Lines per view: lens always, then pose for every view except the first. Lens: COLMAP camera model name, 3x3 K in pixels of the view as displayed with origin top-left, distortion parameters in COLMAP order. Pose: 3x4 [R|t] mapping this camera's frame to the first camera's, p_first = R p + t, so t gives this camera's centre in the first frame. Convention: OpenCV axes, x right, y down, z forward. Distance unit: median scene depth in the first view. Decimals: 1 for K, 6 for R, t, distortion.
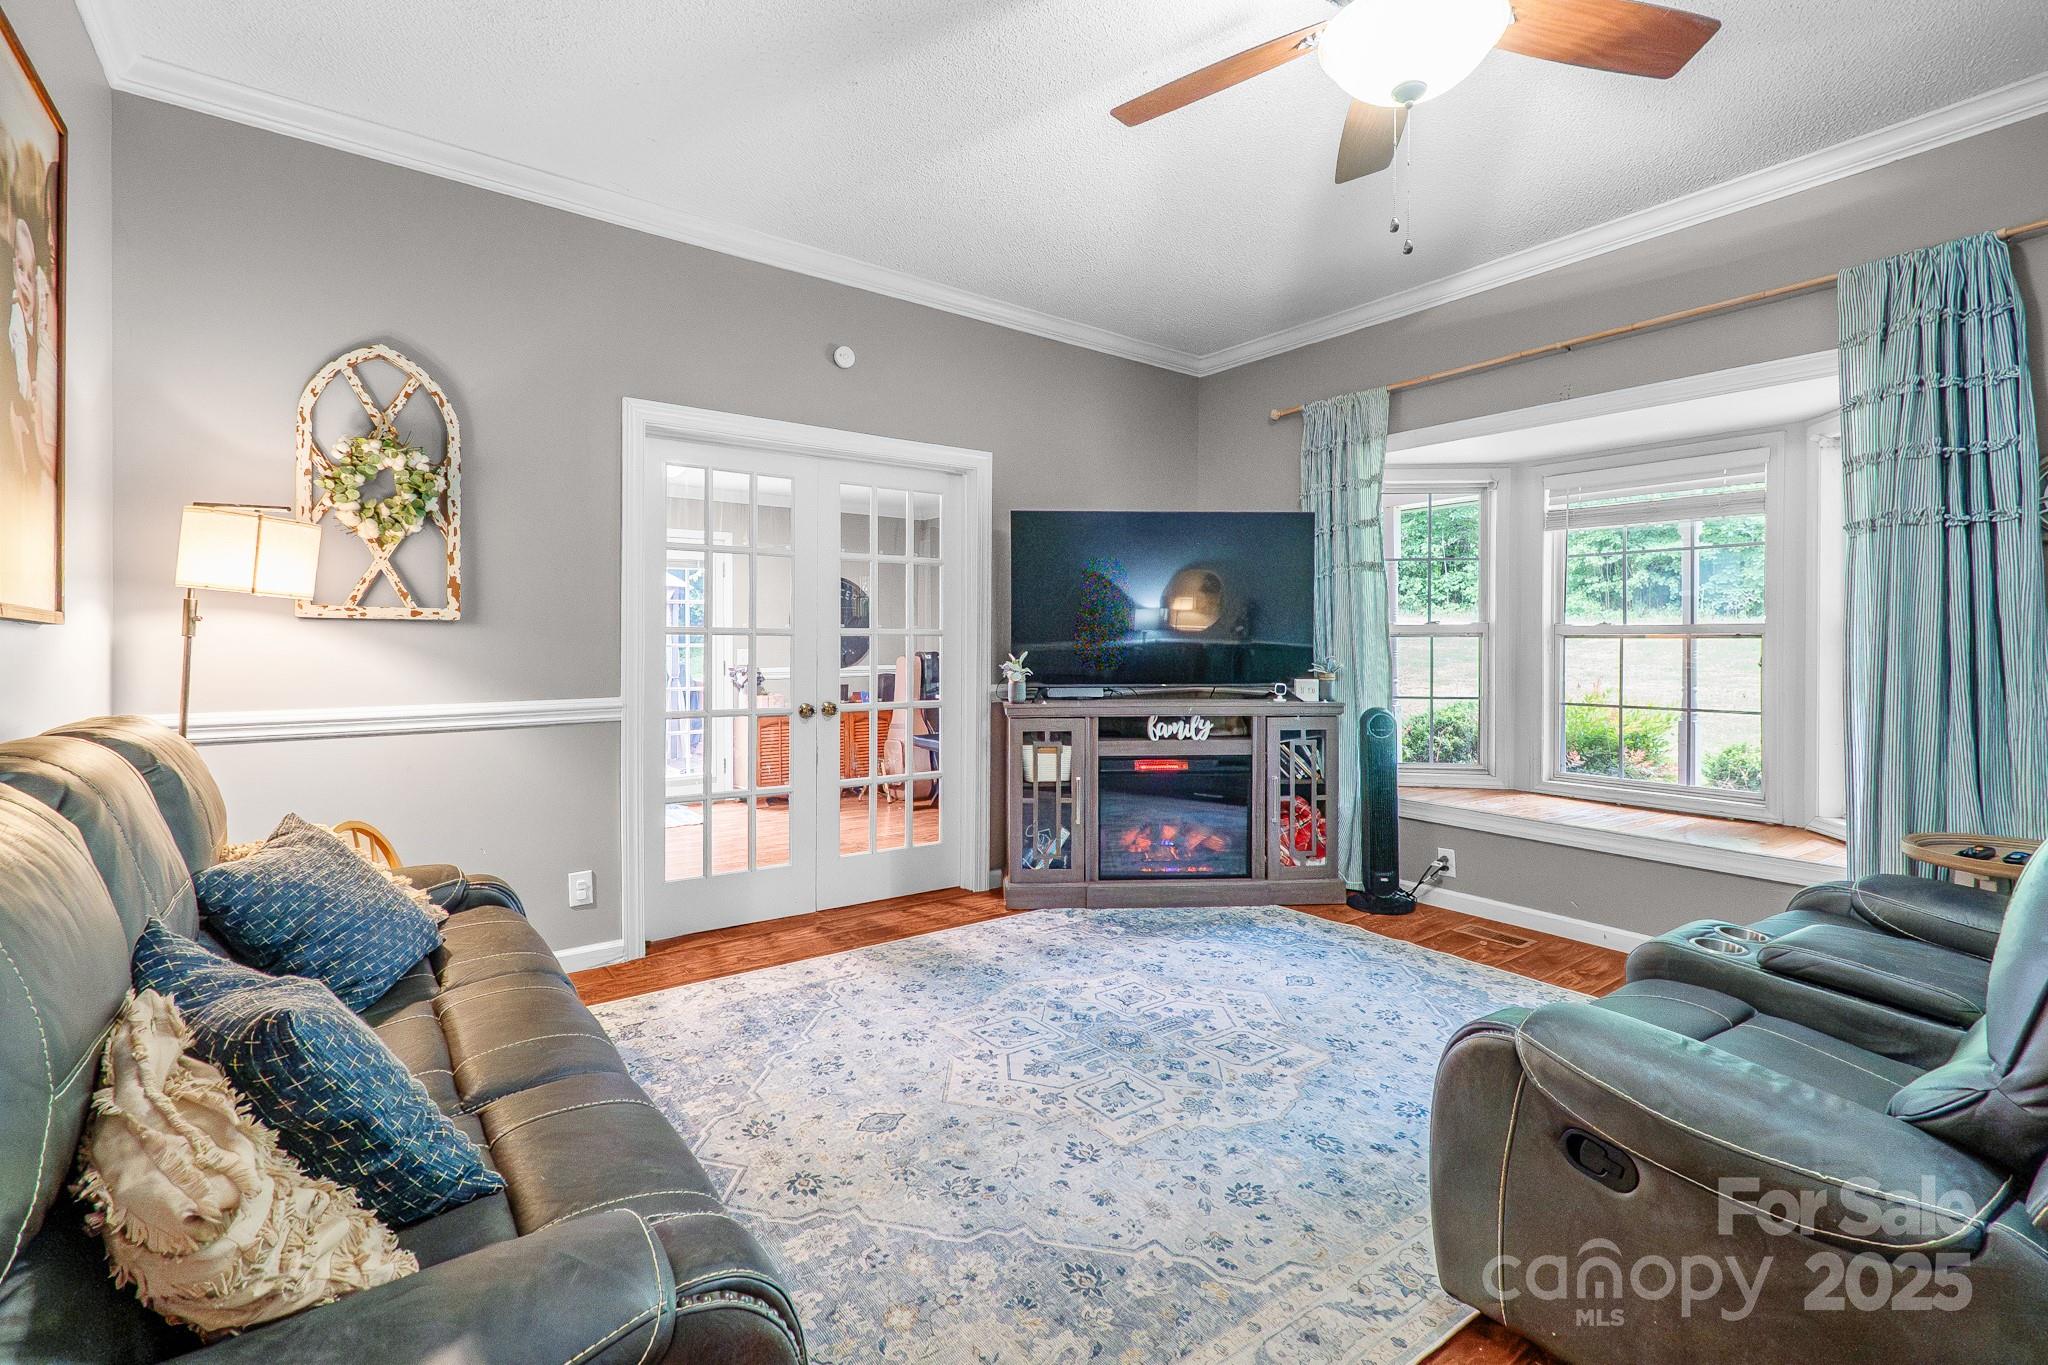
lens RADIAL K [[911.3, 0, 1012.2], [0, 911.3, 636.5], [0, 0, 1]] dist [0.003338, -0.002441]
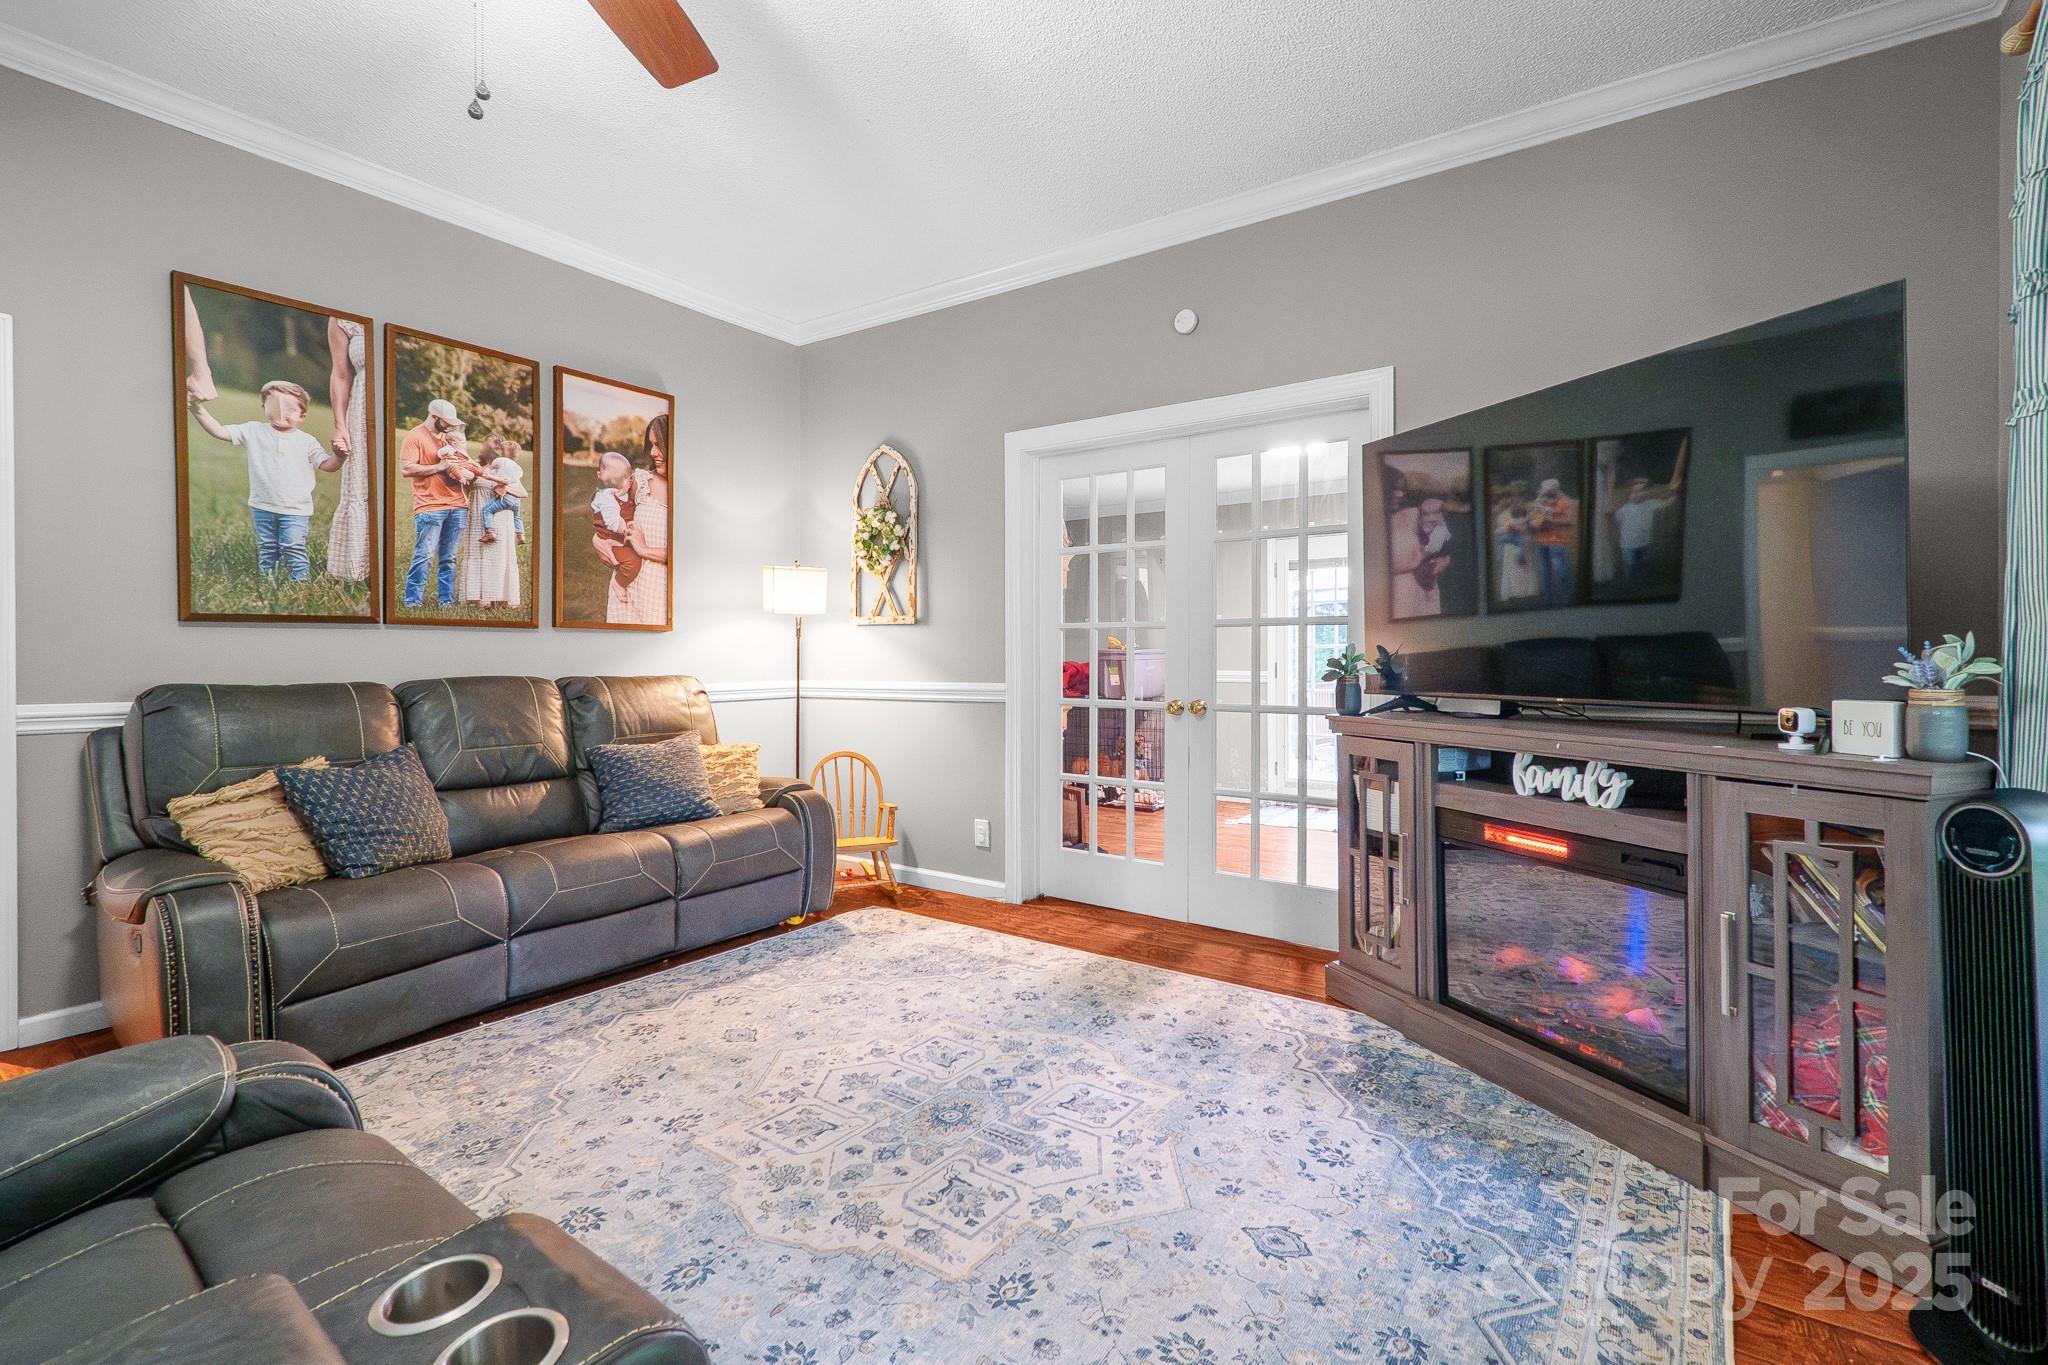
lens RADIAL K [[911.3, 0, 1044.1], [0, 911.3, 650.3], [0, 0, 1]] dist [0.003338, -0.002441]
pose [[0.331912, -0.005201, -0.943296, 0.670952], [0.010547, 0.999943, -0.001802, 0.023942], [0.943252, -0.009350, 0.331947, 0.596931]]
